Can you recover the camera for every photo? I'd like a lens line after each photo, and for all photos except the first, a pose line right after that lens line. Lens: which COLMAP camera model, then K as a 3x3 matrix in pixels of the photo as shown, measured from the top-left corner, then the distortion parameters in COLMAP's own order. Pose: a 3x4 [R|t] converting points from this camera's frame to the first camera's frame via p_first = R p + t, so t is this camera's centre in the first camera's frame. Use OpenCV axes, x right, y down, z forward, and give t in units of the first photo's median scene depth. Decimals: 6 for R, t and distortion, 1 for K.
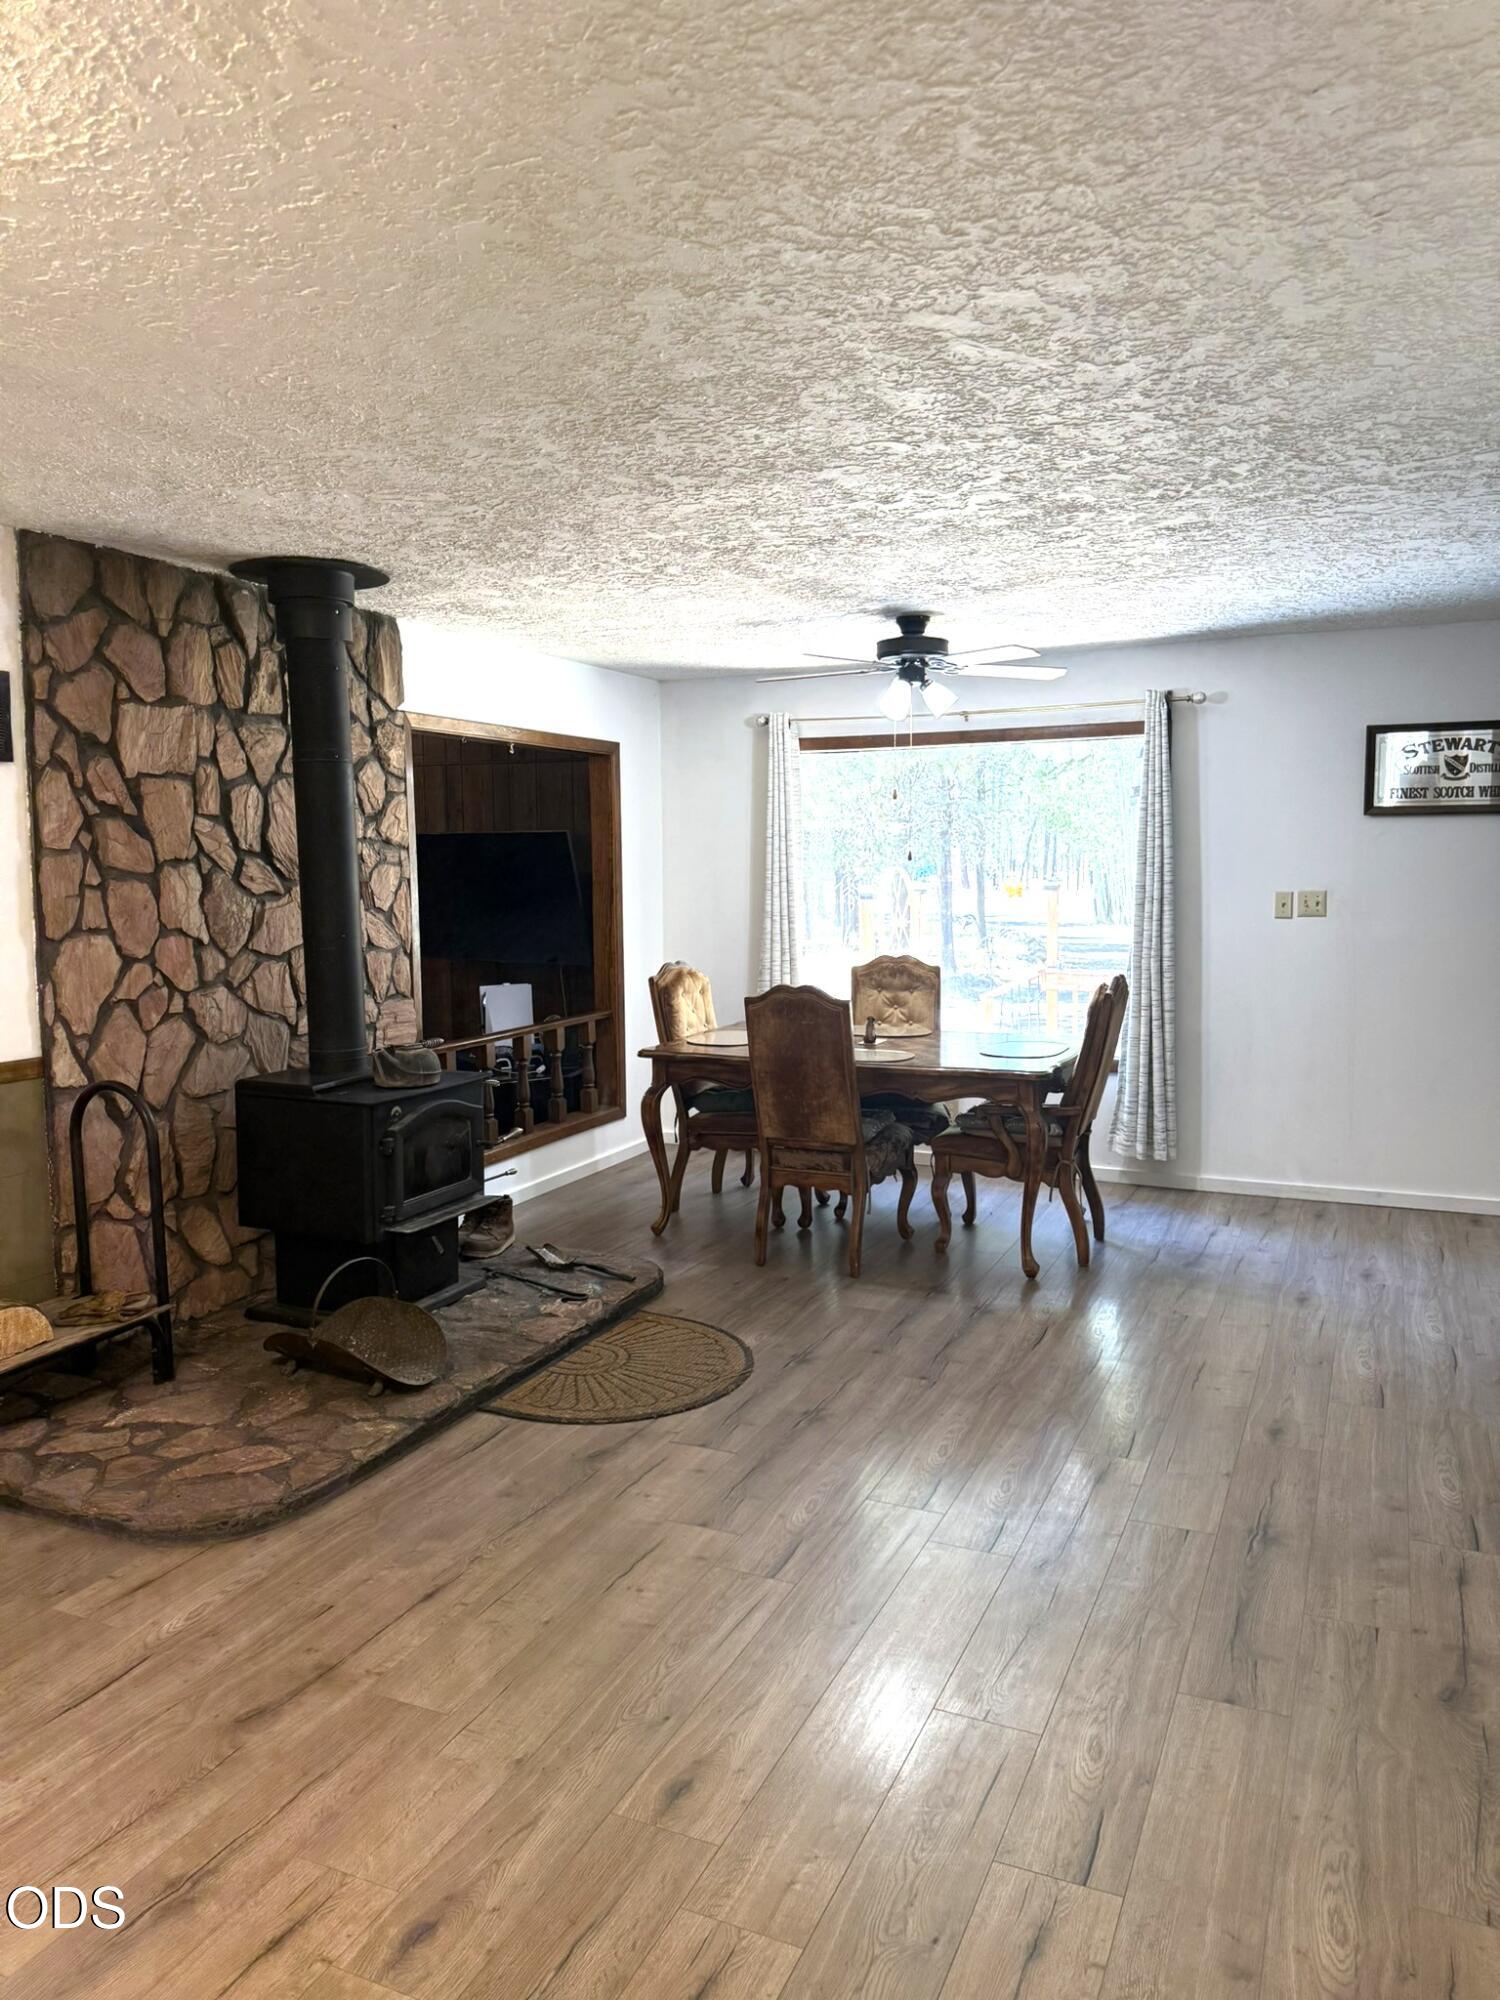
lens RADIAL K [[1403.1, 0, 750.0], [0, 1403.1, 1000.0], [0, 0, 1]] dist [0.150623, -0.298121]
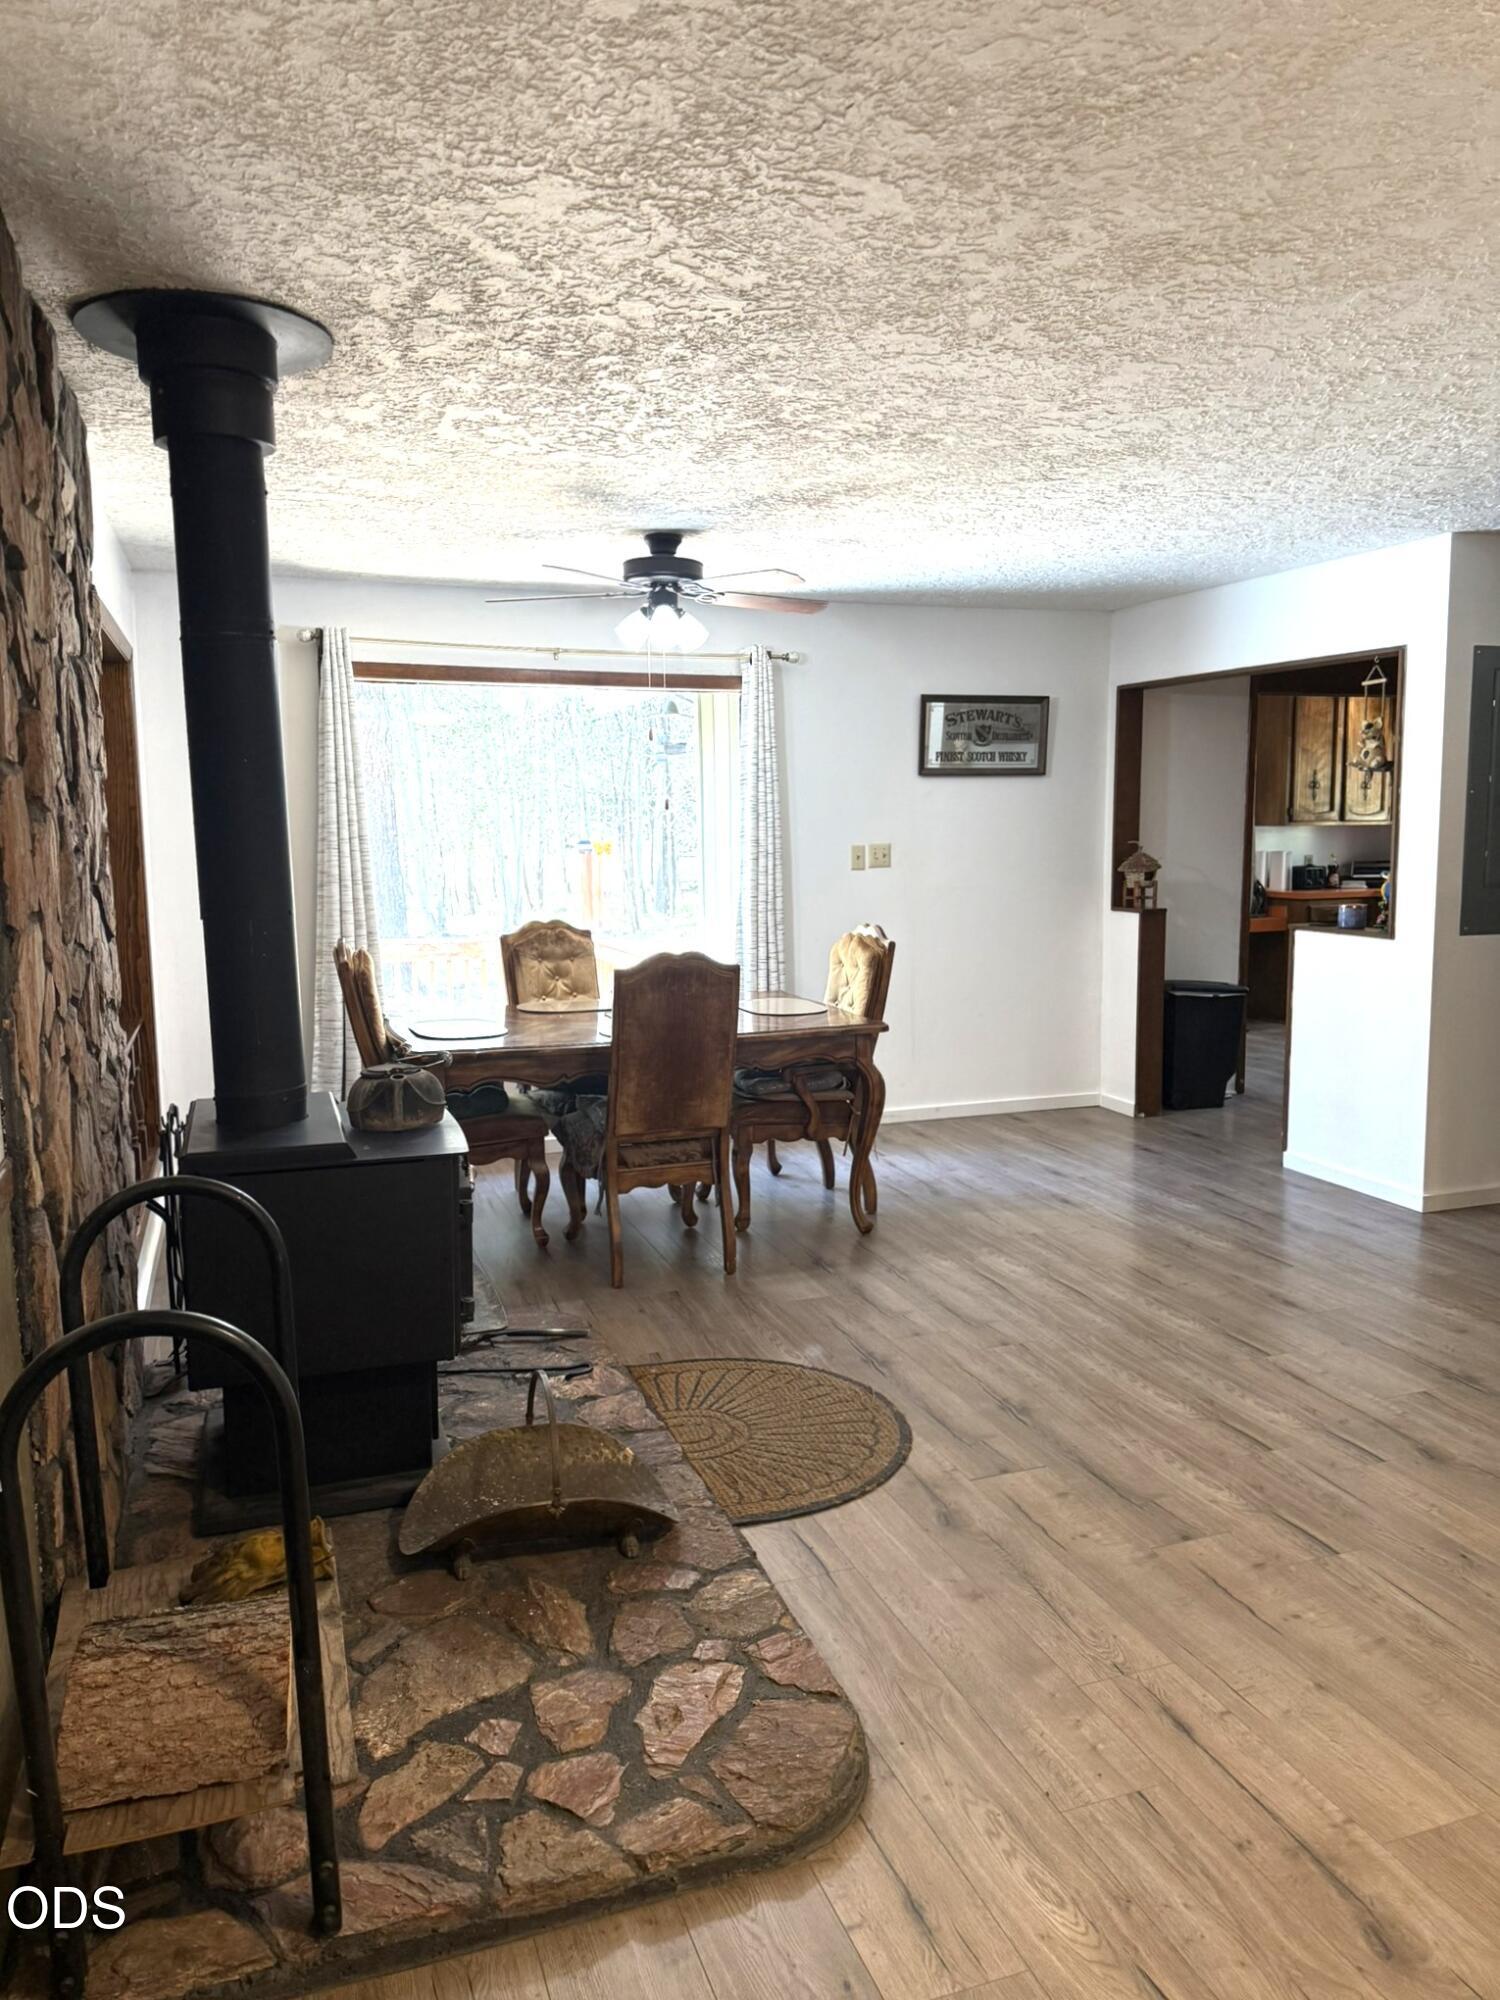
lens RADIAL K [[1403.1, 0, 750.0], [0, 1403.1, 1000.0], [0, 0, 1]] dist [0.150623, -0.298121]
pose [[0.720079, -0.085208, 0.688641, -0.468490], [0.072005, 0.996250, 0.047978, -0.017026], [-0.690147, 0.015038, 0.723513, 0.307198]]
